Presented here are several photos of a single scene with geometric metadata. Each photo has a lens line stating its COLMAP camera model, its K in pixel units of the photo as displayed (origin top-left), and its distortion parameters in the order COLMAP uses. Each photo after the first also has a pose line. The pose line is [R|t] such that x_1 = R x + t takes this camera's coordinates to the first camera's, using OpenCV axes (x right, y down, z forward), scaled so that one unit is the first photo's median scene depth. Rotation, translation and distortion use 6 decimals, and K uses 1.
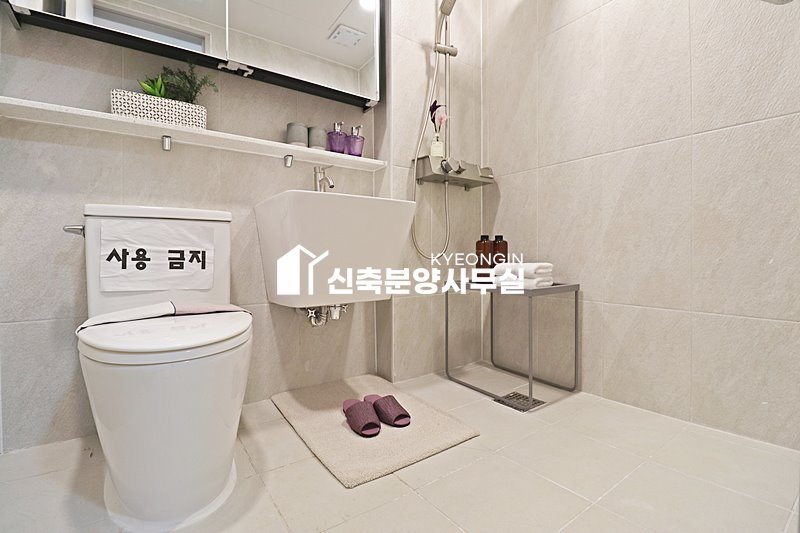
lens RADIAL K [[371.8, 0, 396.8], [0, 371.8, 260.4], [0, 0, 1]] dist [-0.009580, -0.006297]
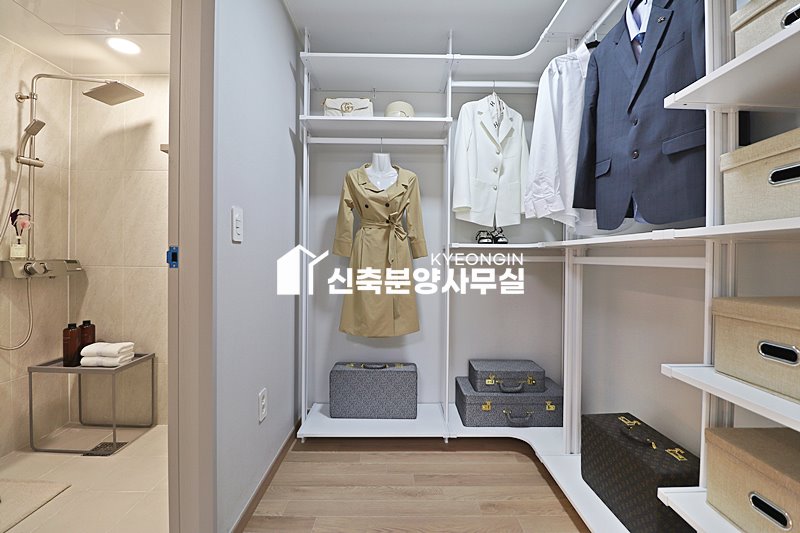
lens RADIAL K [[371.8, 0, 404.5], [0, 371.8, 264.5], [0, 0, 1]] dist [-0.009580, -0.006297]
pose [[0.561594, 0.002108, 0.827410, -0.147898], [-0.007071, 0.999972, 0.002252, -0.269518], [-0.827382, -0.007116, 0.561594, -0.577469]]
